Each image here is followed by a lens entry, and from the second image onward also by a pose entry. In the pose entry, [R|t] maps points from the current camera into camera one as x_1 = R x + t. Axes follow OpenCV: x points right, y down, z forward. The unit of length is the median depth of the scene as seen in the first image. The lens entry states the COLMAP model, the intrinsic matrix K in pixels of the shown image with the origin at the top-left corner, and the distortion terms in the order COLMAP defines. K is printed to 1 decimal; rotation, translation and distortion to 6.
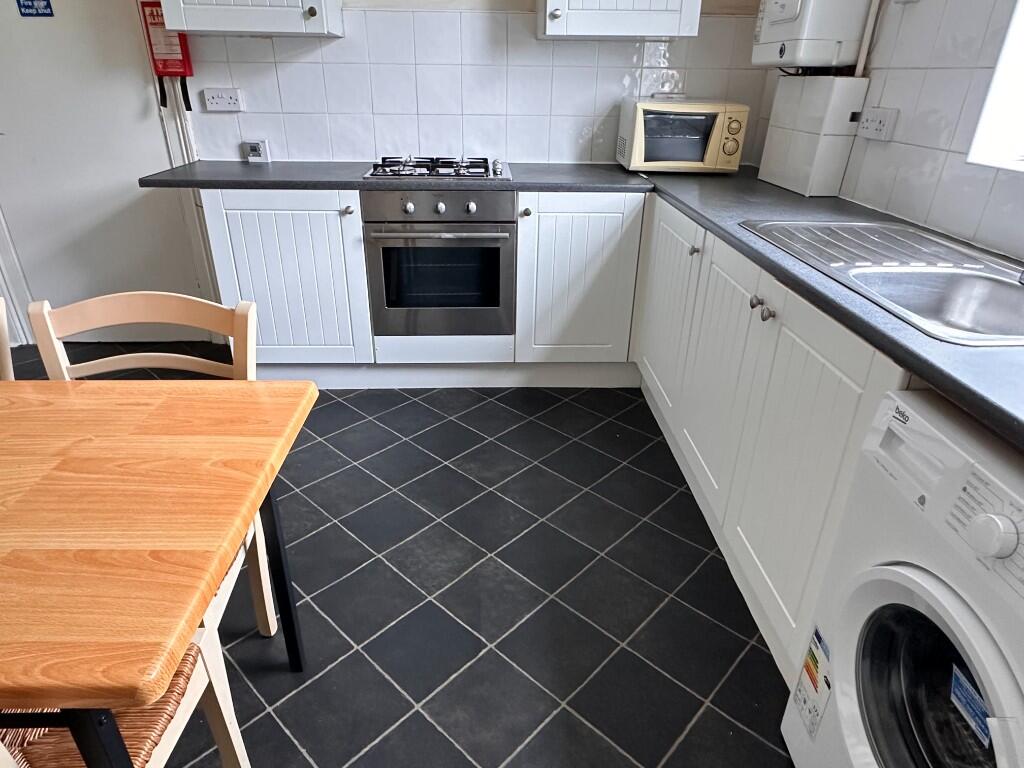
lens RADIAL K [[626.5, 0, 514.6], [0, 626.5, 386.4], [0, 0, 1]] dist [-0.000225, -0.002378]
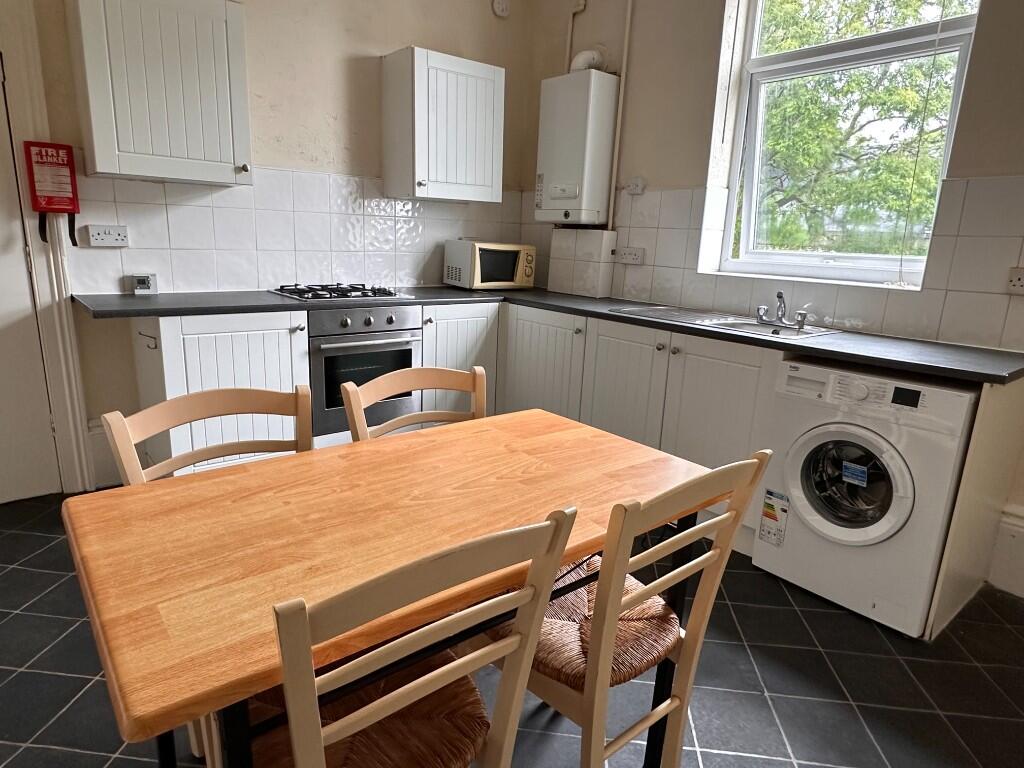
lens RADIAL K [[626.5, 0, 505.6], [0, 626.5, 389.0], [0, 0, 1]] dist [-0.000225, -0.002378]
pose [[0.799360, -0.126057, 0.587480, -0.623894], [0.239086, 0.963738, -0.118523, 0.053494], [-0.551236, 0.235201, 0.800512, -0.104340]]
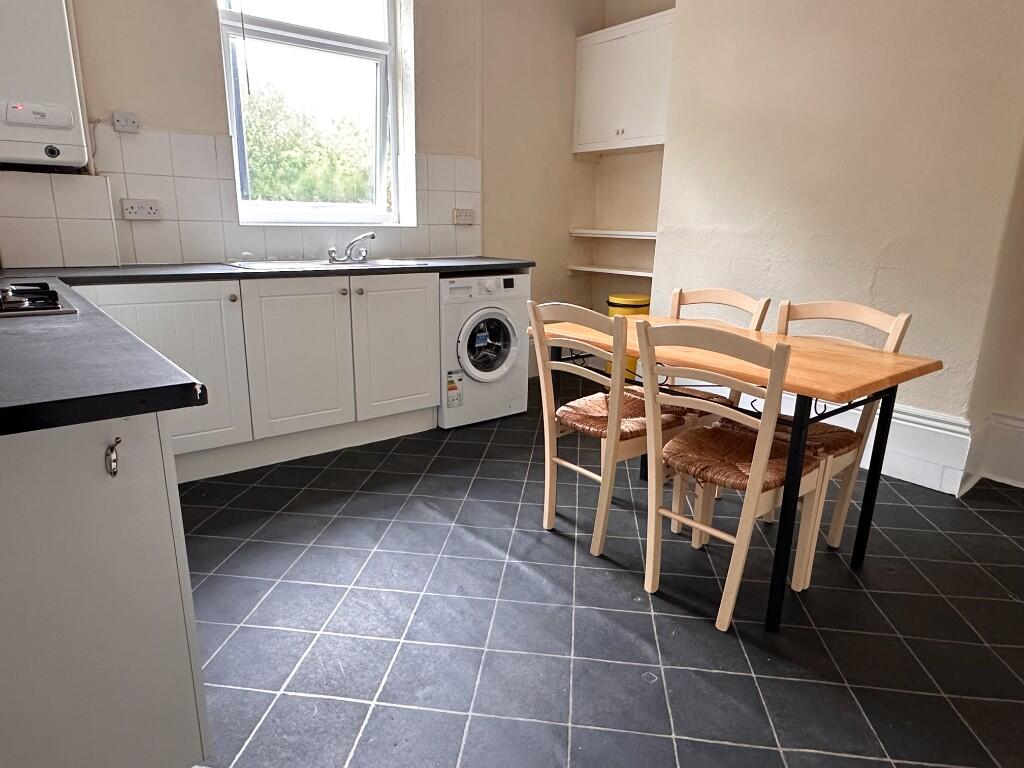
lens RADIAL K [[626.5, 0, 511.4], [0, 626.5, 384.0], [0, 0, 1]] dist [-0.000225, -0.002378]
pose [[-0.591643, -0.226644, 0.773687, -0.896582], [0.332270, 0.805824, 0.490147, -0.409220], [-0.734544, 0.547065, -0.401453, 0.924526]]
